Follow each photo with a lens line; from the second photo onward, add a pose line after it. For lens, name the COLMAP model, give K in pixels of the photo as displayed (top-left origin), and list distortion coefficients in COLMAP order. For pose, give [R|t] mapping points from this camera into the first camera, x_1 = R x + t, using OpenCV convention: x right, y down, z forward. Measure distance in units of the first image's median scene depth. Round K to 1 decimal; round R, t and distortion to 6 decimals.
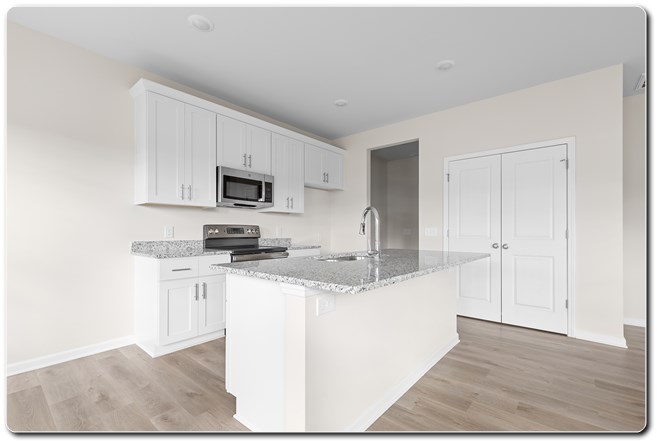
lens RADIAL K [[287.2, 0, 325.2], [0, 287.2, 230.8], [0, 0, 1]] dist [0.003345, -0.000051]
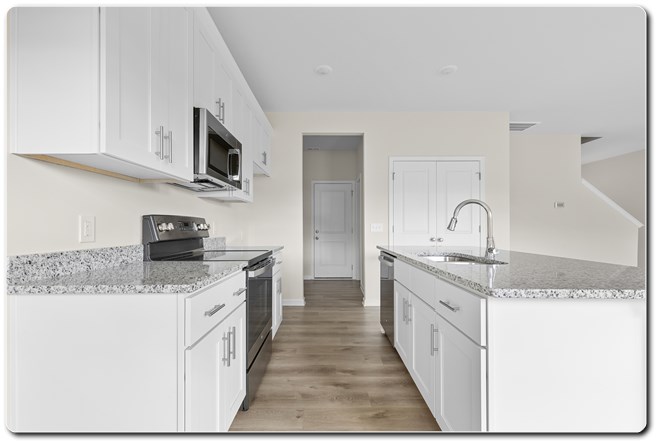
lens RADIAL K [[287.2, 0, 327.3], [0, 287.2, 225.4], [0, 0, 1]] dist [0.003345, -0.000051]
pose [[0.765132, 0.002373, 0.643869, -0.492697], [0.001416, 0.999985, -0.005369, 0.001305], [-0.643872, 0.005020, 0.765117, 0.391575]]
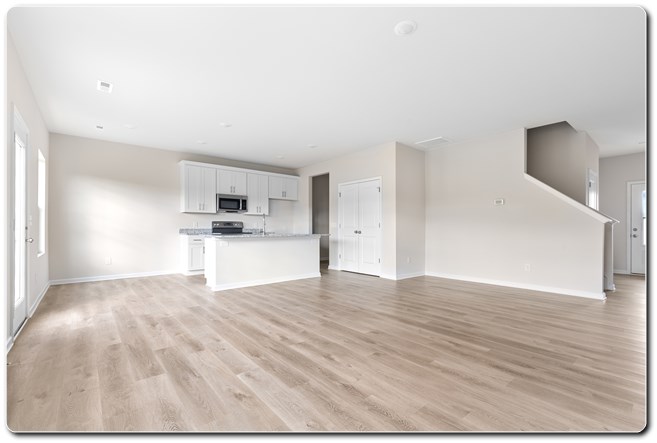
lens RADIAL K [[287.2, 0, 327.7], [0, 287.2, 228.7], [0, 0, 1]] dist [0.003345, -0.000051]
pose [[0.985909, 0.000263, -0.167281, 0.734546], [0.000402, 0.999992, 0.003941, 0.024040], [0.167281, -0.003952, 0.985901, -0.891701]]
